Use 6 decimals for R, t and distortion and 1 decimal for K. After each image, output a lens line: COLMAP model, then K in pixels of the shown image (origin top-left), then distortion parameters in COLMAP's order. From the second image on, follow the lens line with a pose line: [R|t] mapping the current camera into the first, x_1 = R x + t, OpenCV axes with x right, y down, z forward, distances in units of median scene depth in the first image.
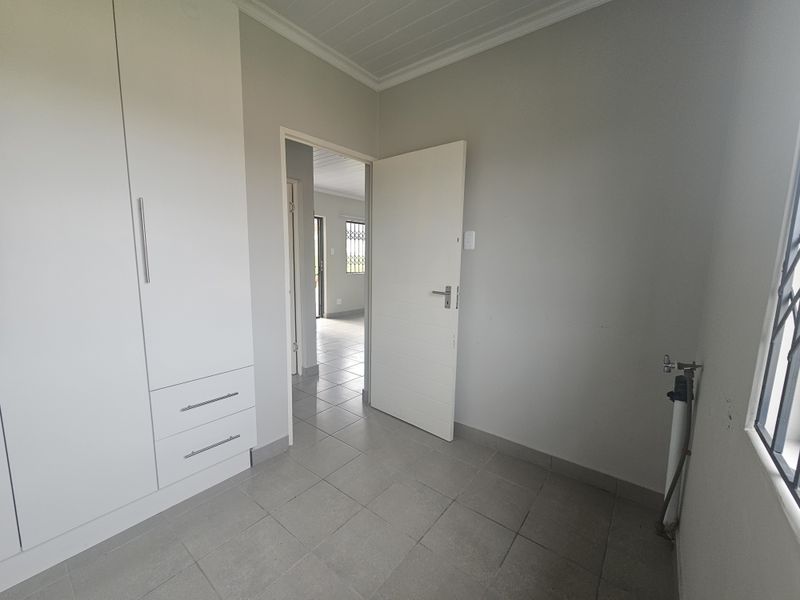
lens RADIAL K [[328.9, 0, 394.5], [0, 328.9, 302.9], [0, 0, 1]] dist [-0.001998, -0.000334]
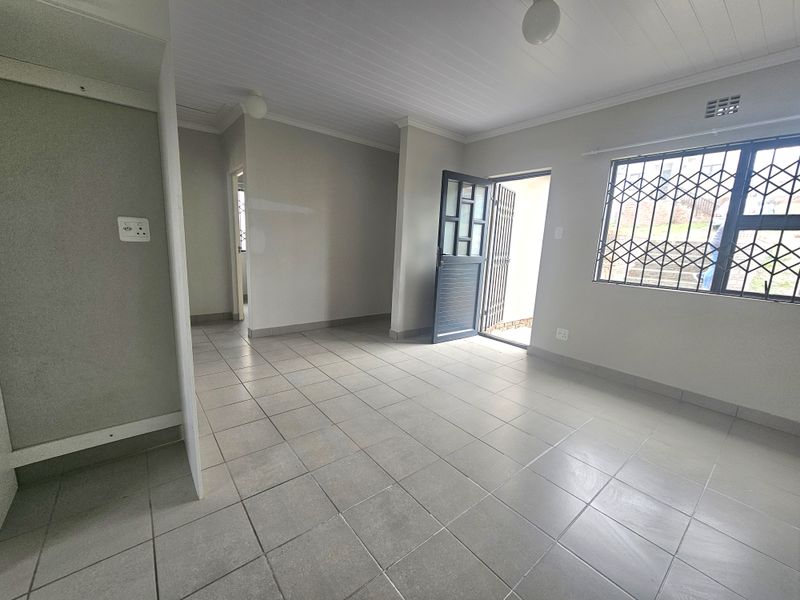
lens RADIAL K [[328.9, 0, 394.5], [0, 328.9, 302.9], [0, 0, 1]] dist [-0.001998, -0.000334]
pose [[-0.224720, 0.149640, -0.962865, 0.360192], [-0.182797, 0.964121, 0.192498, -0.098722], [0.957124, 0.219267, -0.189304, 0.838227]]
